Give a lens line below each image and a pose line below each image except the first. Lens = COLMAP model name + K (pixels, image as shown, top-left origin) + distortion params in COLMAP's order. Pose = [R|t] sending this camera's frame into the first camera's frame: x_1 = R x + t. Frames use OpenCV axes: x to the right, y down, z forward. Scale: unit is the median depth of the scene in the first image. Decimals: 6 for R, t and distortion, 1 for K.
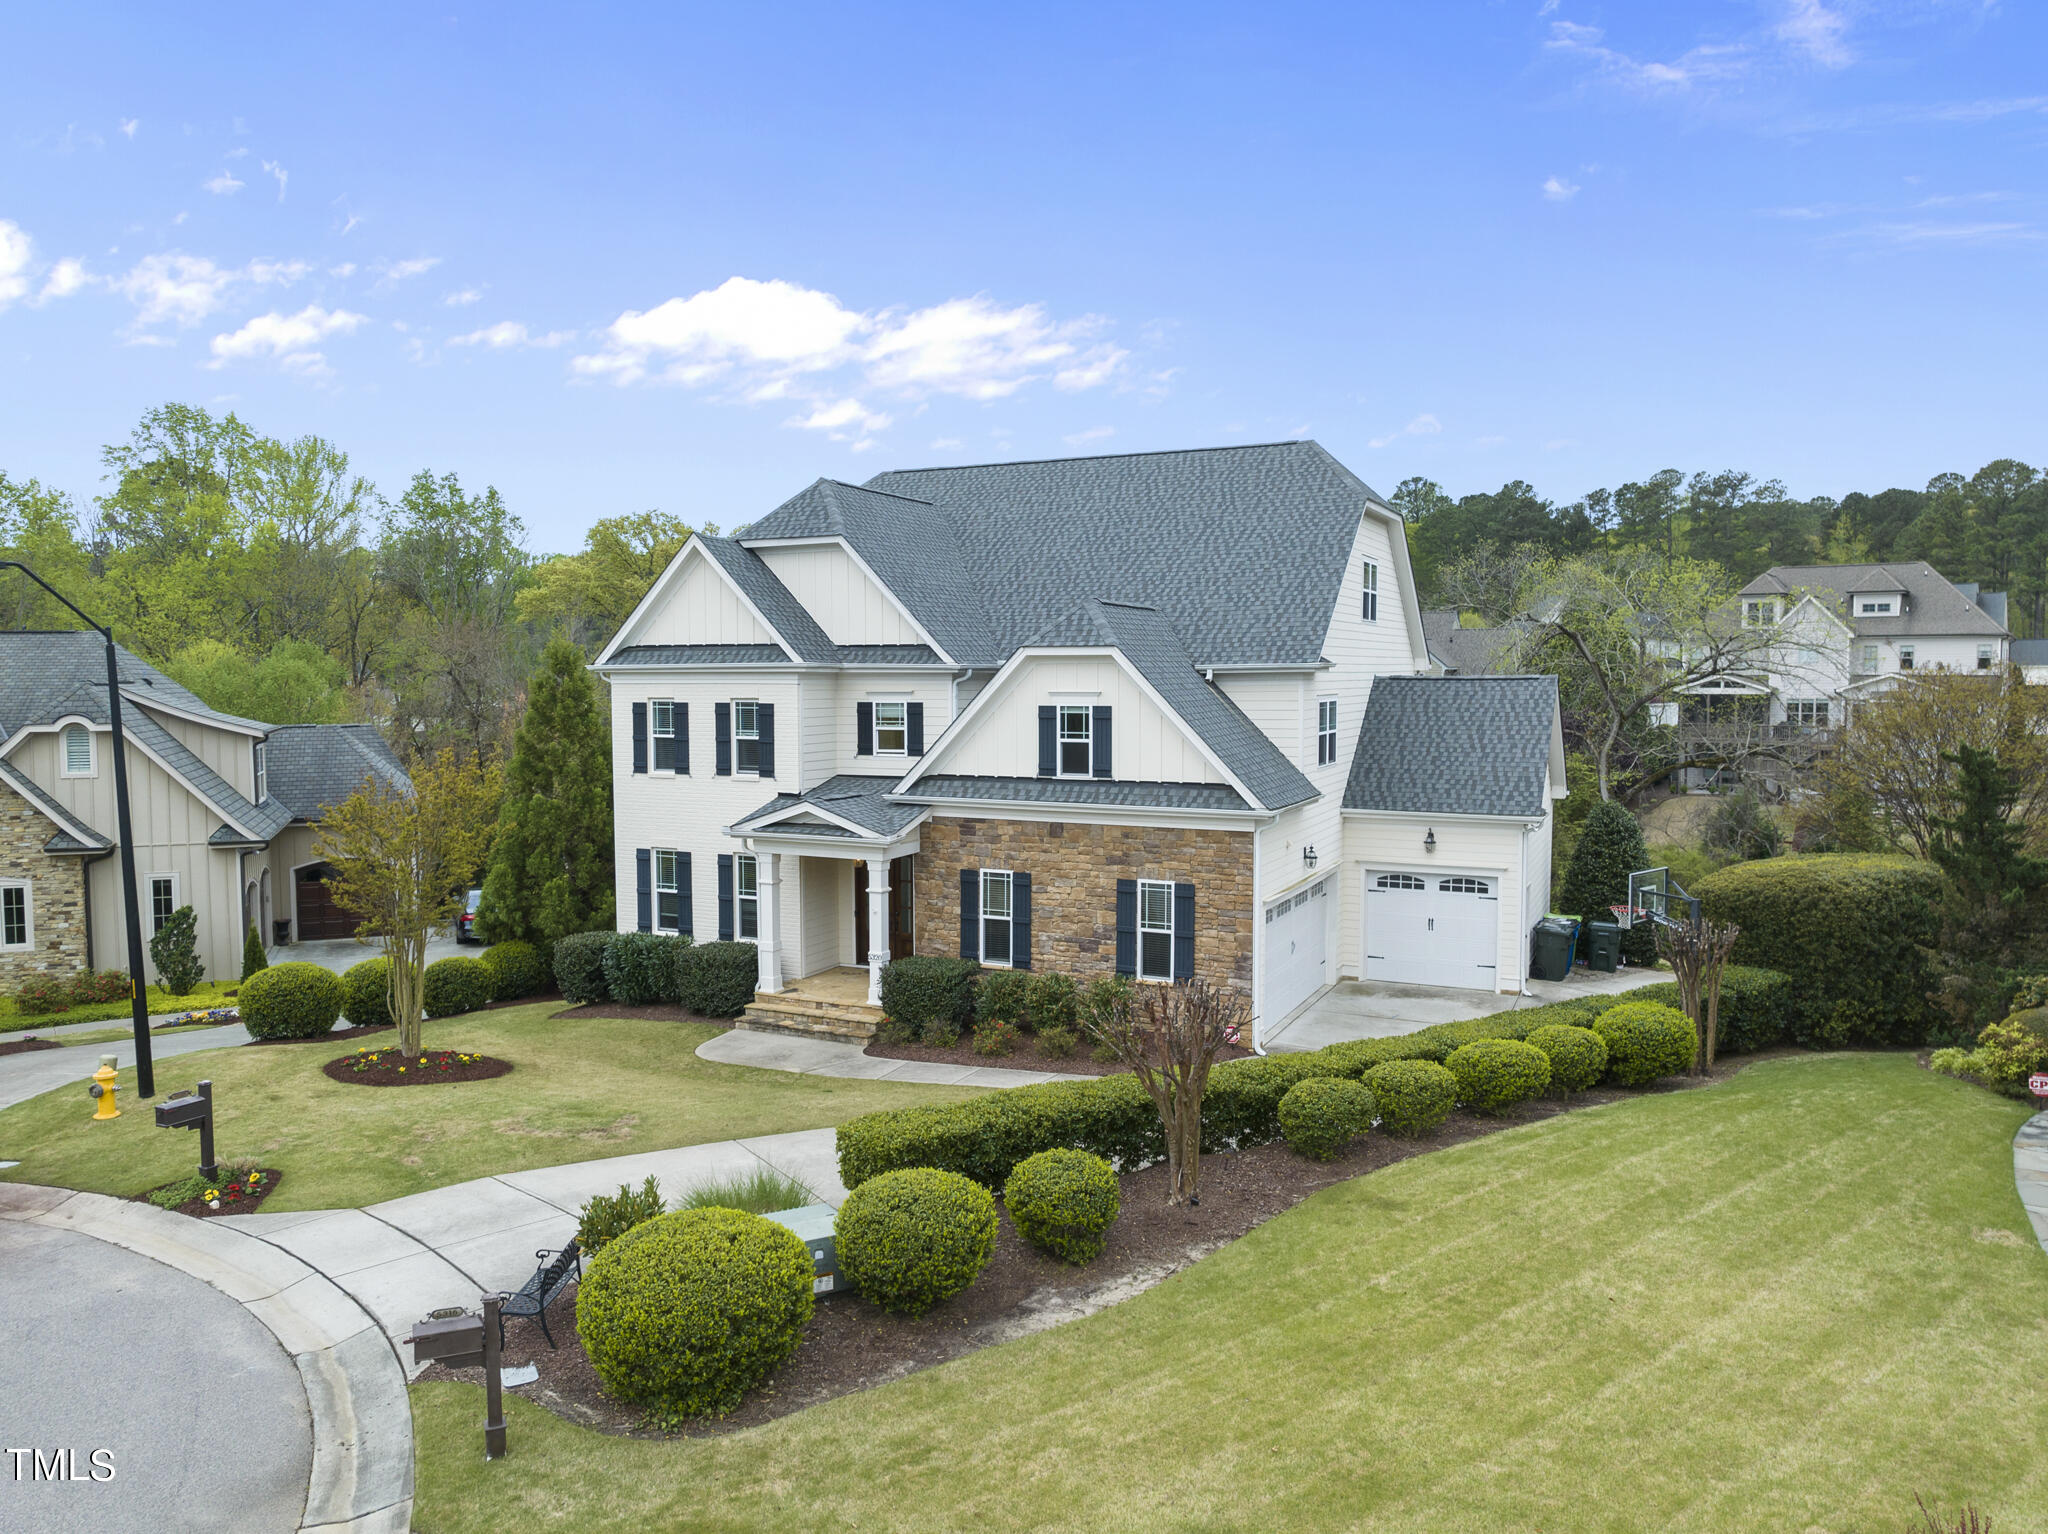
lens RADIAL K [[1466.5, 0, 1025.7], [0, 1466.5, 768.8], [0, 0, 1]] dist [-0.059676, 0.024201]
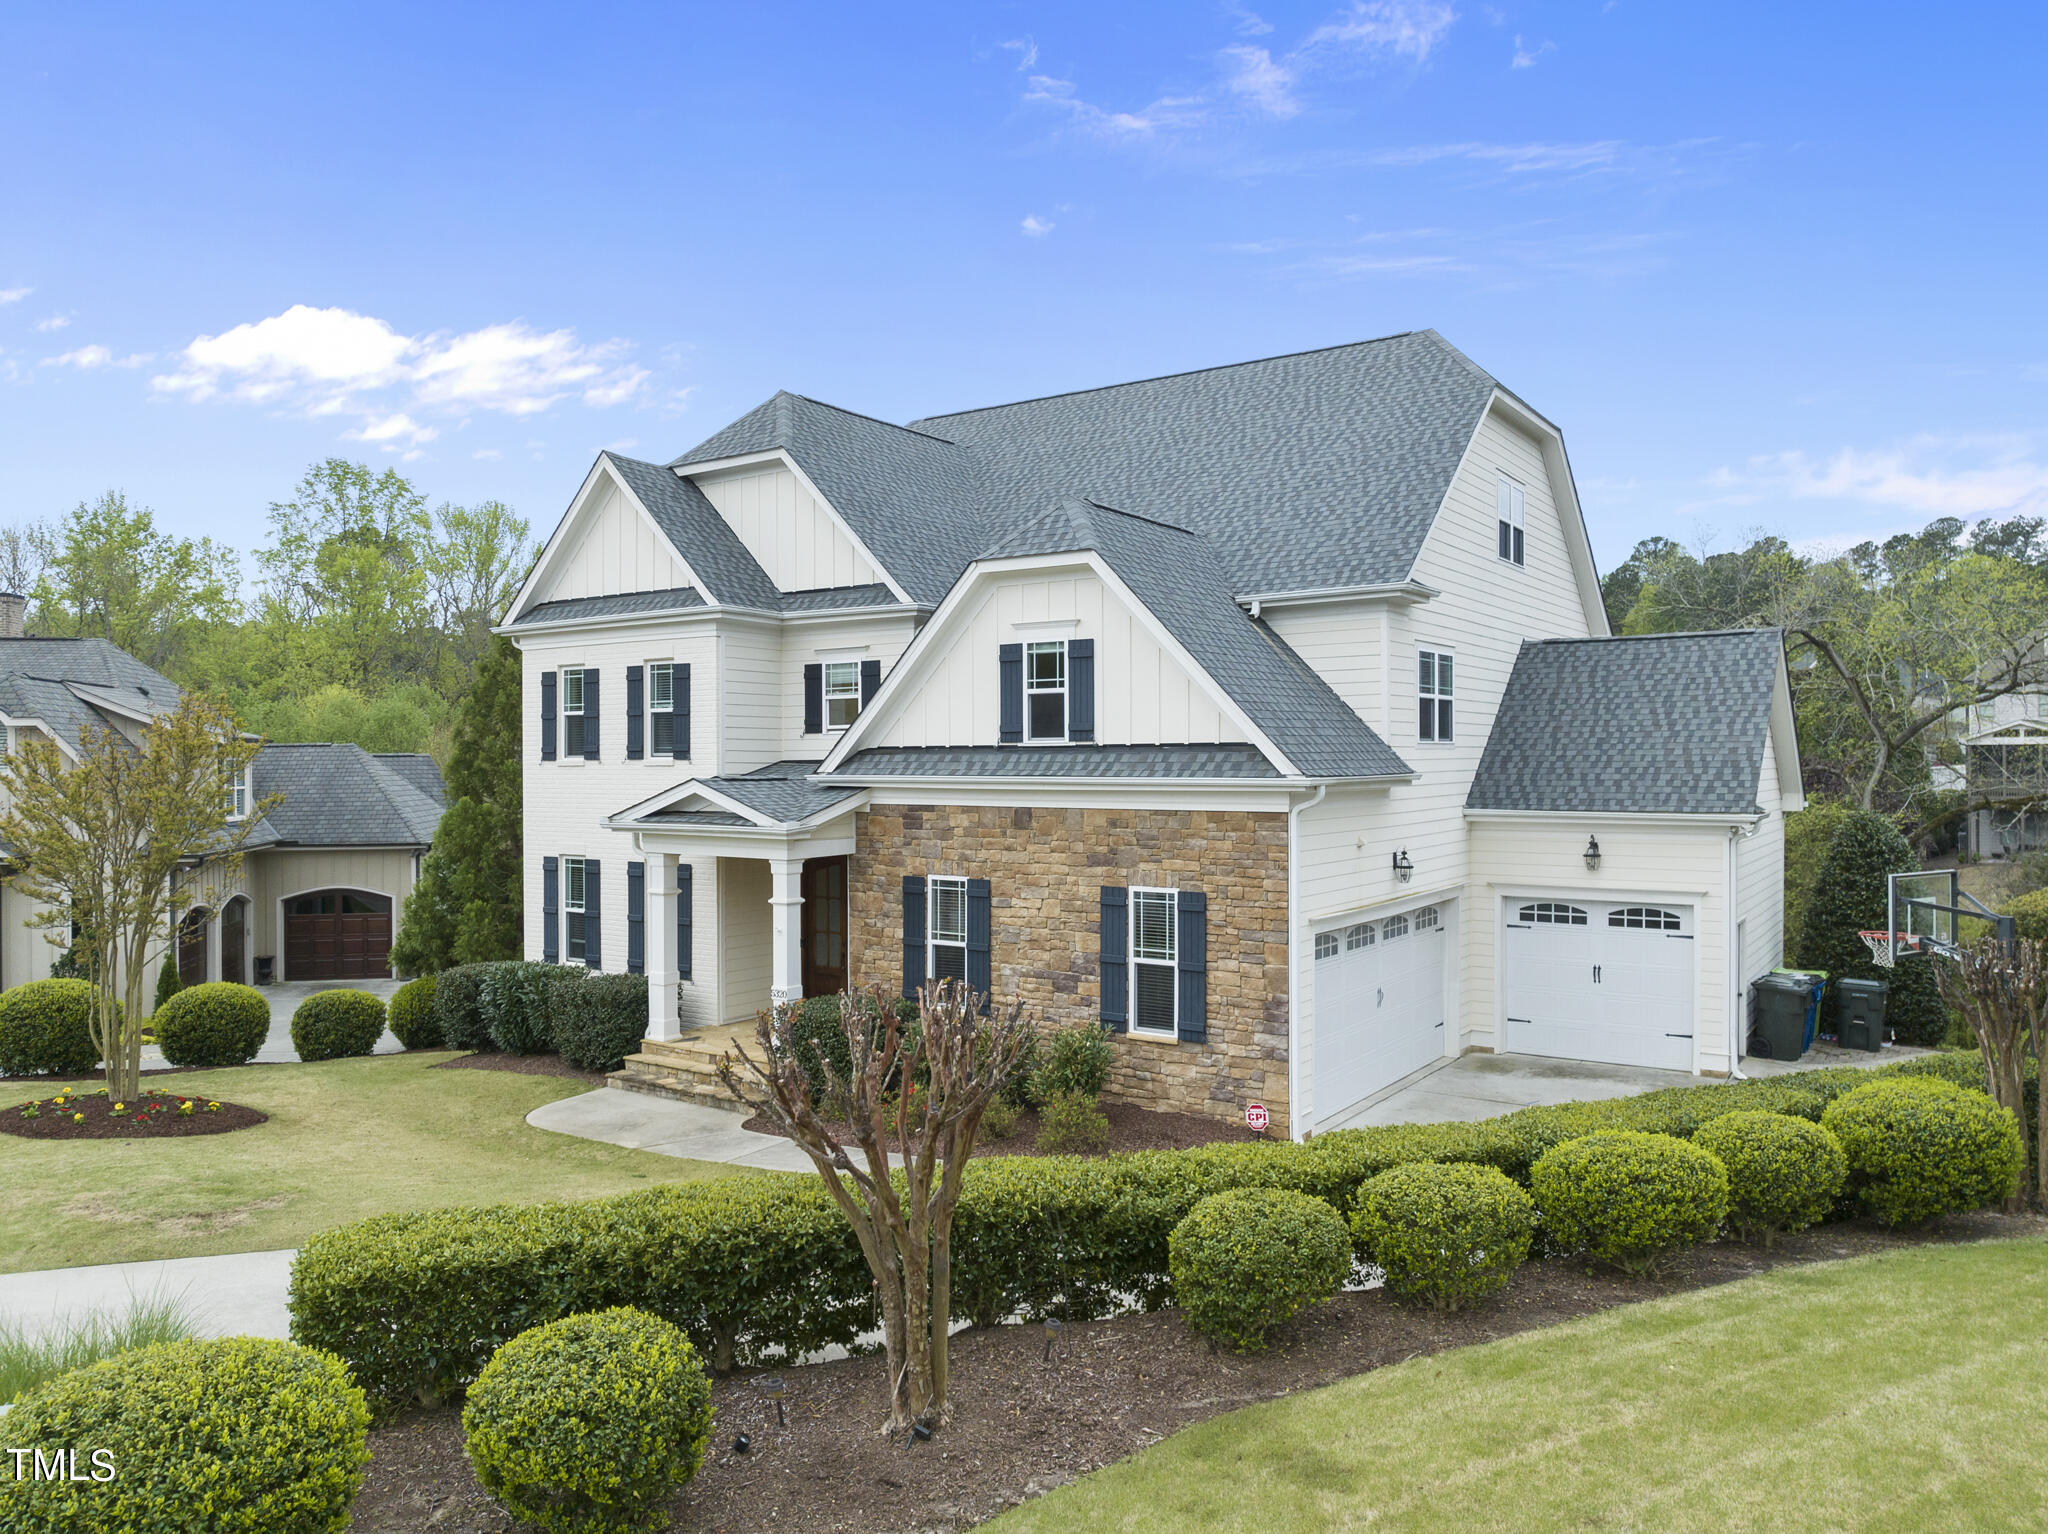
lens RADIAL K [[1466.5, 0, 1019.4], [0, 1466.5, 766.8], [0, 0, 1]] dist [-0.059676, 0.024201]
pose [[0.987169, -0.001251, -0.159671, 0.121995], [-0.008706, 0.998060, -0.061648, 0.055829], [0.159439, 0.062248, 0.985243, 0.275847]]
